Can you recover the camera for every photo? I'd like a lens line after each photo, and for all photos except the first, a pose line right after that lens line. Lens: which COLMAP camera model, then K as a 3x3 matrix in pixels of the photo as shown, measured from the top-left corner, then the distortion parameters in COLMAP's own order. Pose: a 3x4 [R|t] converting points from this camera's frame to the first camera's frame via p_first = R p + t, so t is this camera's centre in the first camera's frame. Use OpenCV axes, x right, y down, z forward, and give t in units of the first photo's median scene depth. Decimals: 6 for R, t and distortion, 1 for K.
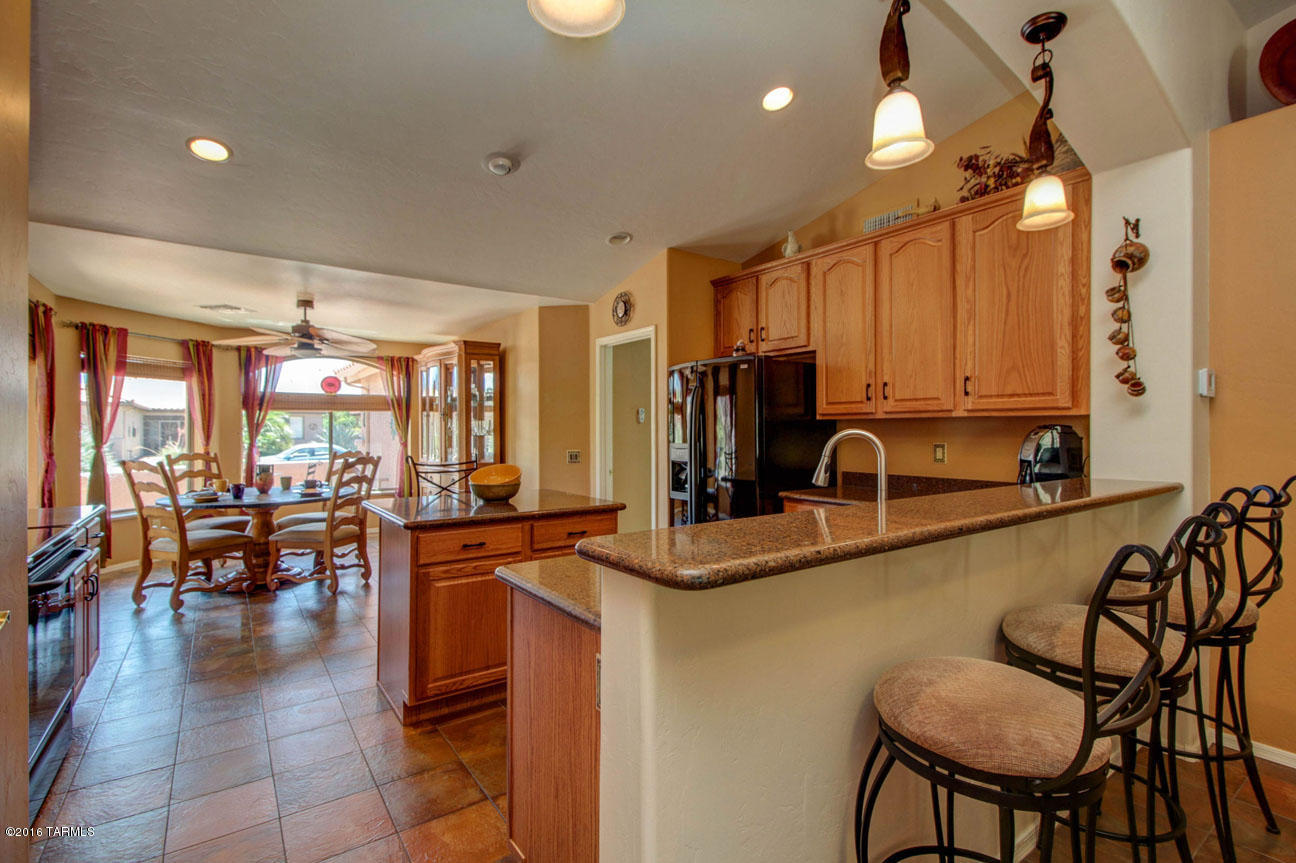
lens RADIAL K [[596.6, 0, 653.2], [0, 596.6, 427.7], [0, 0, 1]] dist [0.004516, -0.000295]
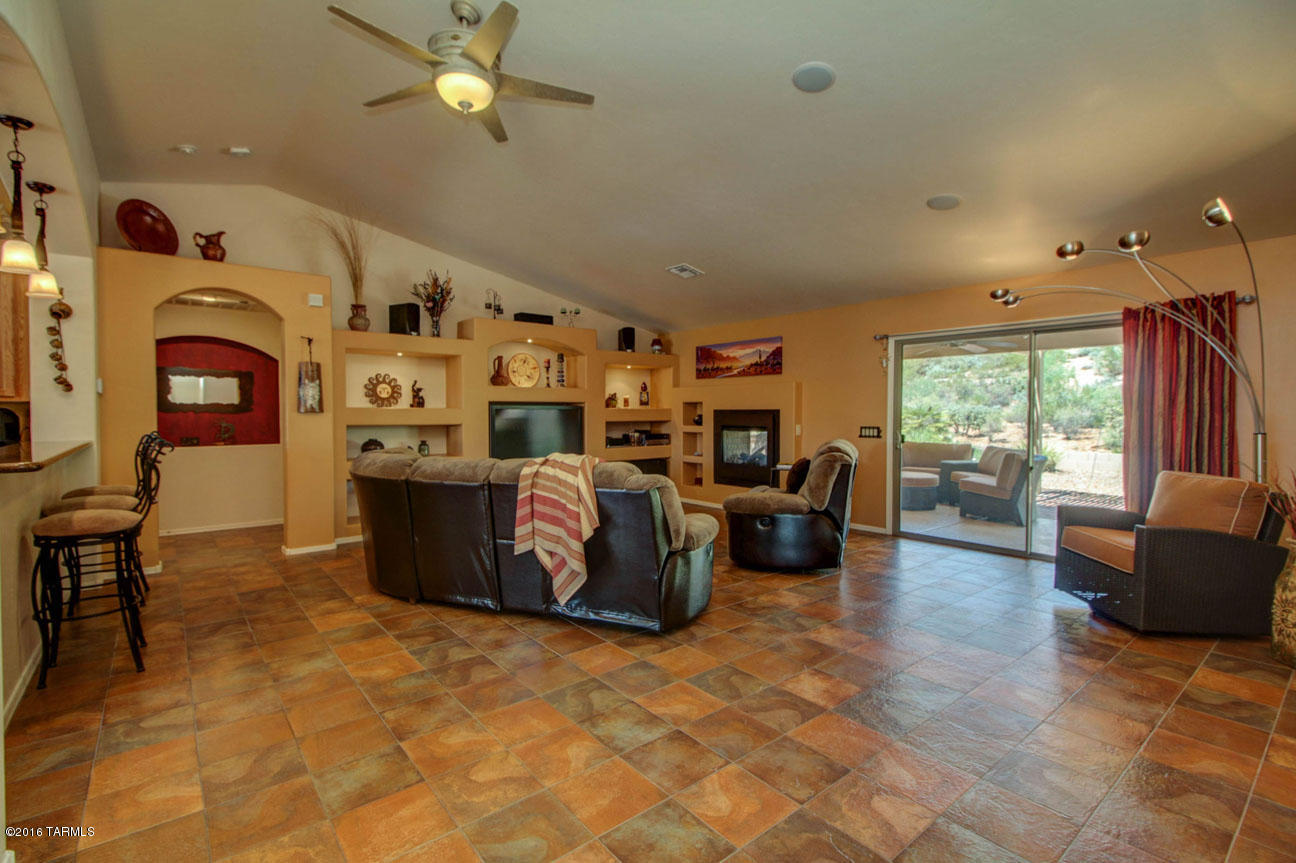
lens RADIAL K [[596.6, 0, 653.2], [0, 596.6, 427.7], [0, 0, 1]] dist [0.004516, -0.000295]
pose [[-0.060758, -0.020452, 0.997943, -0.510467], [-0.003931, 0.999787, 0.020250, 0.004787], [-0.998145, -0.002693, -0.060825, -0.293766]]
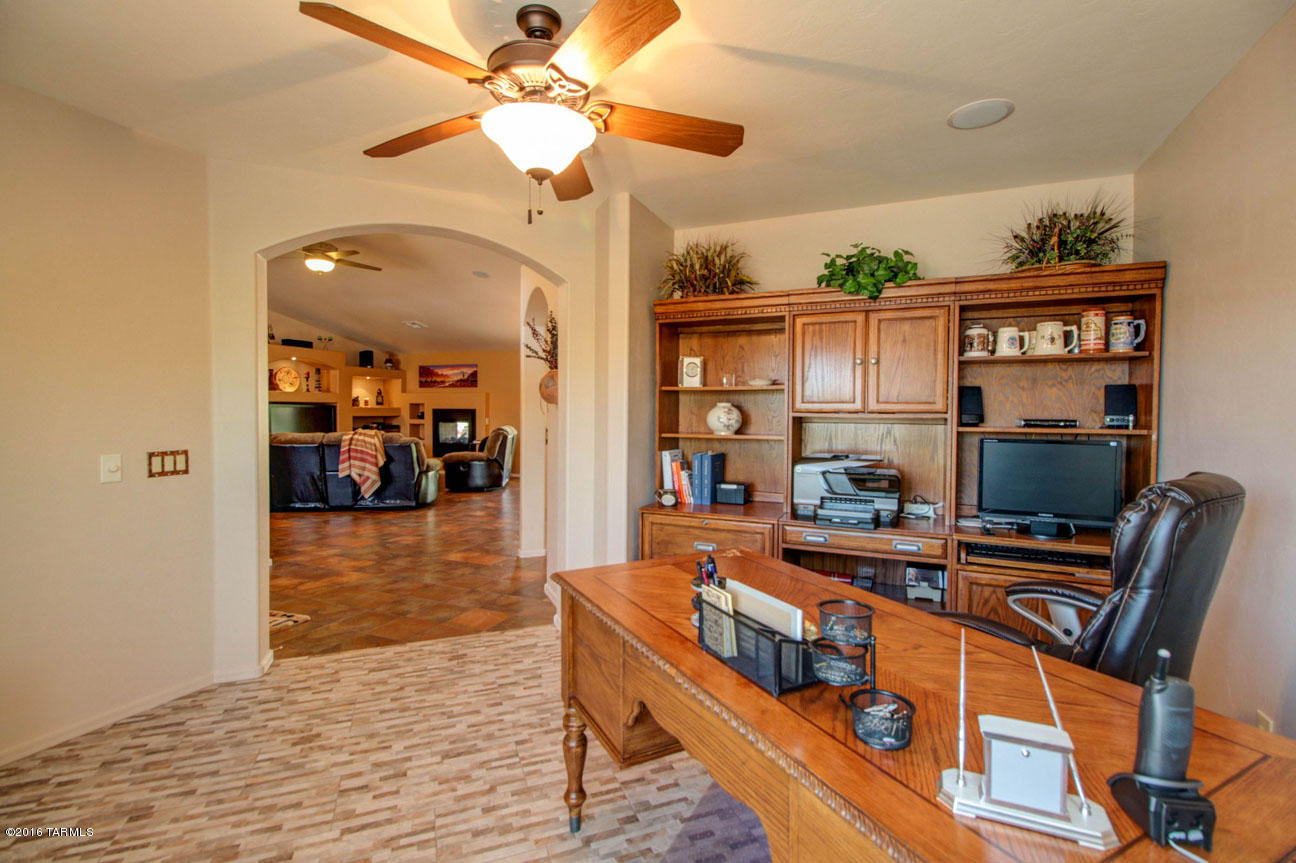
lens RADIAL K [[596.6, 0, 653.2], [0, 596.6, 427.7], [0, 0, 1]] dist [0.004516, -0.000295]
pose [[-0.510296, -0.020567, 0.859753, -1.469229], [-0.007618, 0.999783, 0.019395, 0.011837], [-0.859965, 0.003347, -0.510342, -0.086621]]
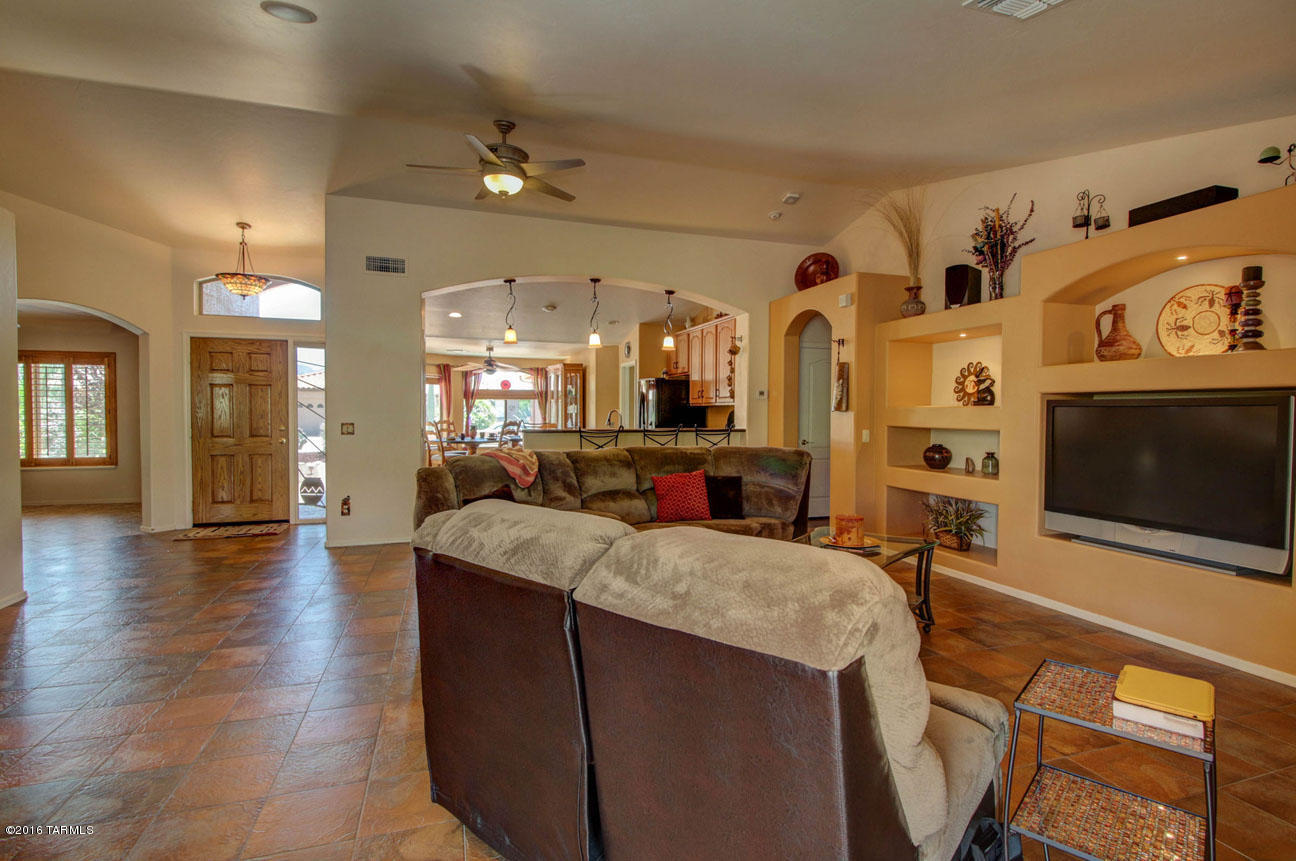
lens RADIAL K [[619.8, 0, 644.4], [0, 619.8, 438.1], [0, 0, 1]] dist [0.002779, 0.000236]
pose [[0.950844, 0.023622, -0.308767, 0.651156], [-0.010603, 0.998985, 0.043776, 0.004412], [0.309488, -0.038350, 0.950130, -0.968510]]
